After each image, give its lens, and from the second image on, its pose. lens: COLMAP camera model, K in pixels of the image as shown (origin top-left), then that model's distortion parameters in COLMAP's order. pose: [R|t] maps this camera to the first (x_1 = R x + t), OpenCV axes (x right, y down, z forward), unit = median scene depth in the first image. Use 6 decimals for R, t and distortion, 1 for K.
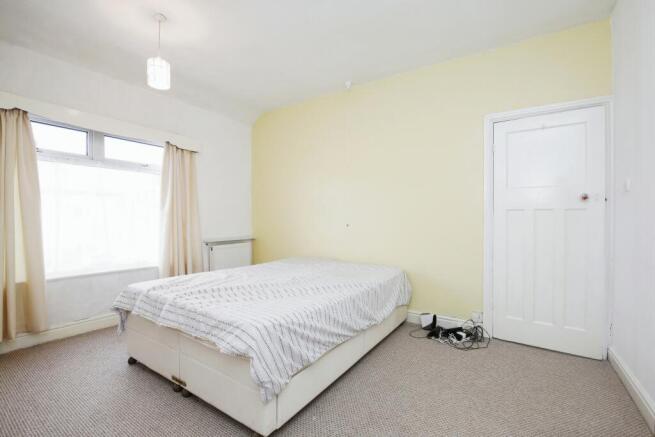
lens RADIAL K [[290.0, 0, 331.3], [0, 290.0, 222.3], [0, 0, 1]] dist [-0.003850, -0.000199]
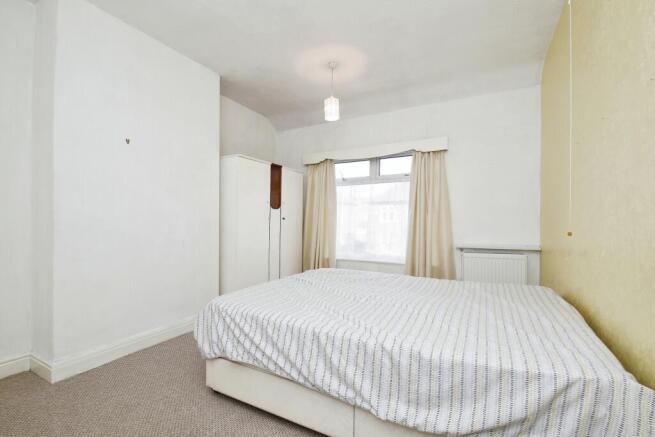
lens RADIAL K [[290.0, 0, 331.2], [0, 290.0, 214.9], [0, 0, 1]] dist [-0.003850, -0.000199]
pose [[0.098208, -0.025176, -0.994847, 0.515204], [-0.015437, 0.999521, -0.026818, -0.001899], [0.995046, 0.017991, 0.097773, 0.646019]]
